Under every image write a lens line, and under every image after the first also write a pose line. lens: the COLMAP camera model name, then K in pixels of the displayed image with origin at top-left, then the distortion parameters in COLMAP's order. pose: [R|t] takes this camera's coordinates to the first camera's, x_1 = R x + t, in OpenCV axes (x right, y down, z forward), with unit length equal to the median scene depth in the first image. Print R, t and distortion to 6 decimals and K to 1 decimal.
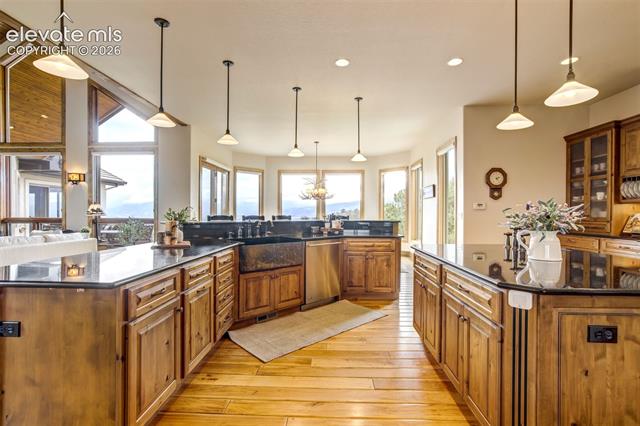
lens RADIAL K [[298.3, 0, 322.9], [0, 298.3, 215.5], [0, 0, 1]] dist [-0.033490, 0.016409]
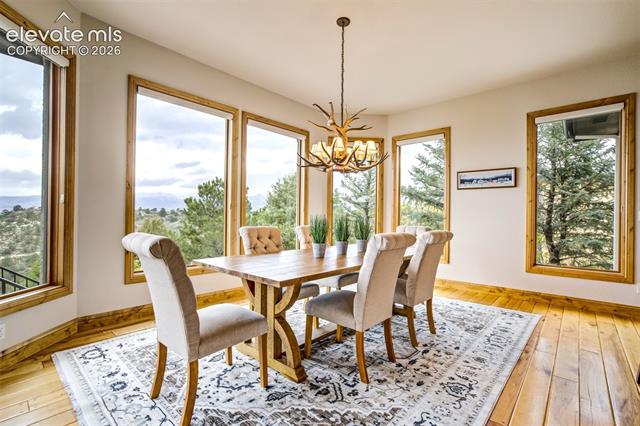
lens RADIAL K [[298.3, 0, 321.0], [0, 298.3, 215.2], [0, 0, 1]] dist [-0.033490, 0.016409]
pose [[0.635964, 0.006558, 0.771691, -0.495785], [-0.006015, 0.999976, -0.003541, 0.004250], [-0.771695, -0.002389, 0.635988, 1.187726]]
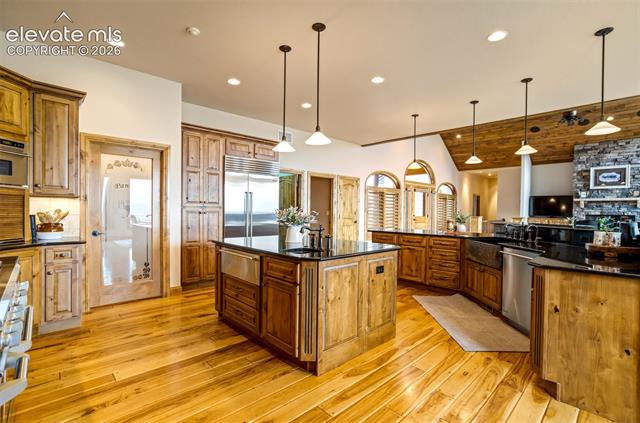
lens RADIAL K [[298.3, 0, 319.7], [0, 298.3, 214.5], [0, 0, 1]] dist [-0.033490, 0.016409]
pose [[-0.694028, -0.000728, -0.719948, 0.723199], [-0.018717, 0.999680, 0.017032, -0.013887], [0.719705, 0.025296, -0.693819, 0.878031]]
